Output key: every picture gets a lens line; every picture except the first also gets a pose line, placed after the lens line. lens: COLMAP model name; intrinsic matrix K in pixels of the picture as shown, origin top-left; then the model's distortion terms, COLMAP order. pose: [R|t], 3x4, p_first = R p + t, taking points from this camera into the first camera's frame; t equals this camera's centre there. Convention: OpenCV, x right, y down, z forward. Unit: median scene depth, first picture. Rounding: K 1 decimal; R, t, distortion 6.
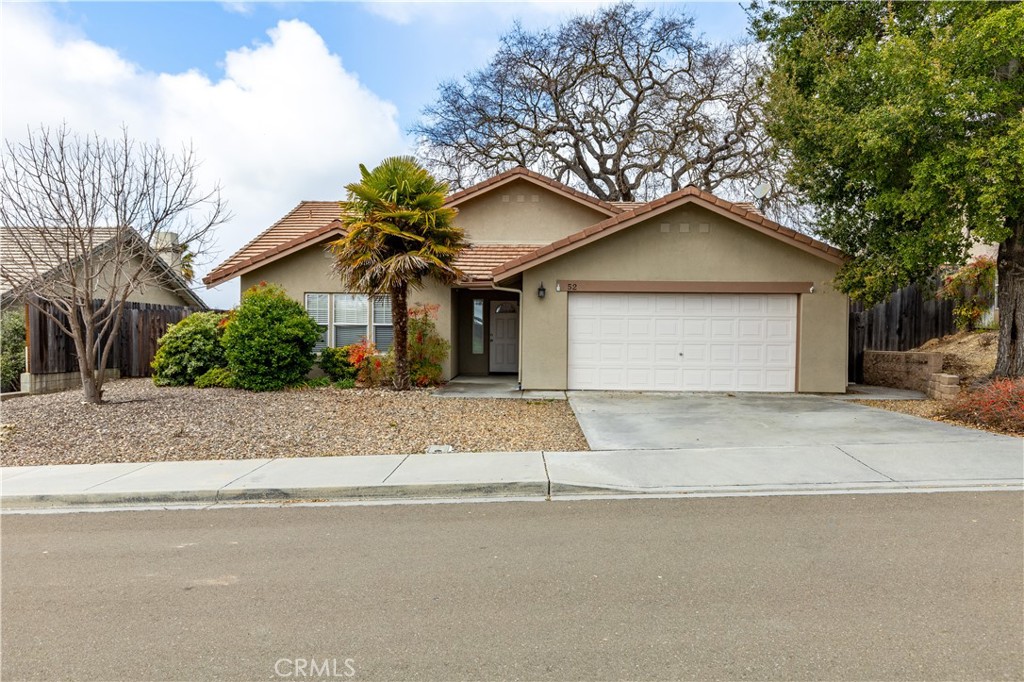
lens RADIAL K [[731.3, 0, 512.0], [0, 731.3, 341.0], [0, 0, 1]] dist [-0.001921, -0.000401]
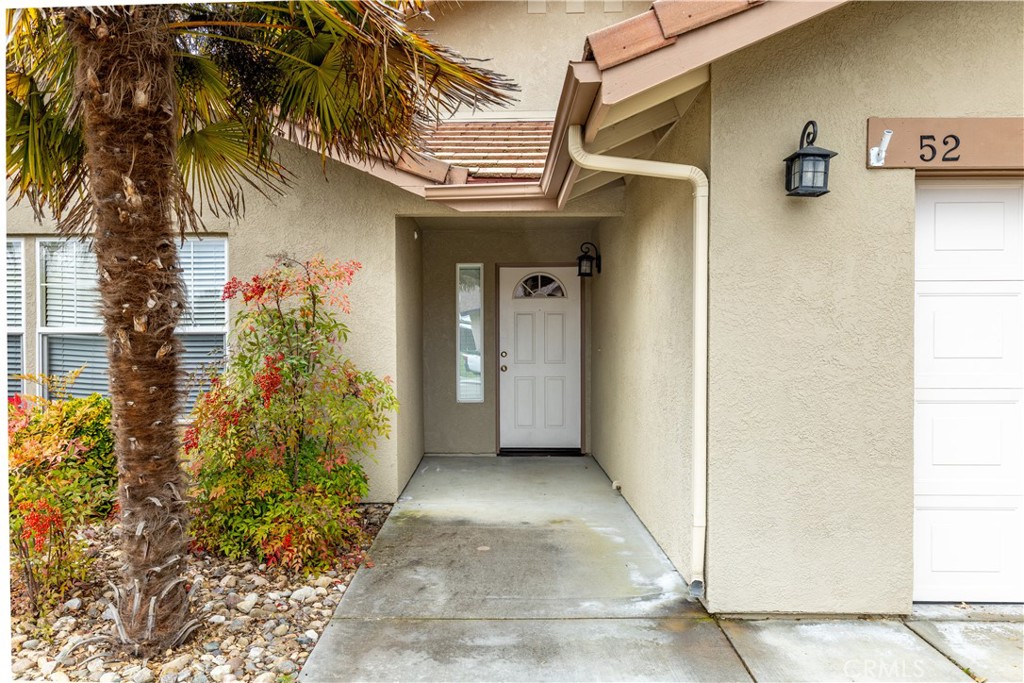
lens RADIAL K [[764.6, 0, 511.0], [0, 764.6, 360.7], [0, 0, 1]] dist [-0.002057, -0.001771]
pose [[0.998800, -0.013467, 0.047080, -0.056903], [0.012690, 0.999779, 0.016764, -0.015155], [-0.047295, -0.016147, 0.998750, 0.760182]]
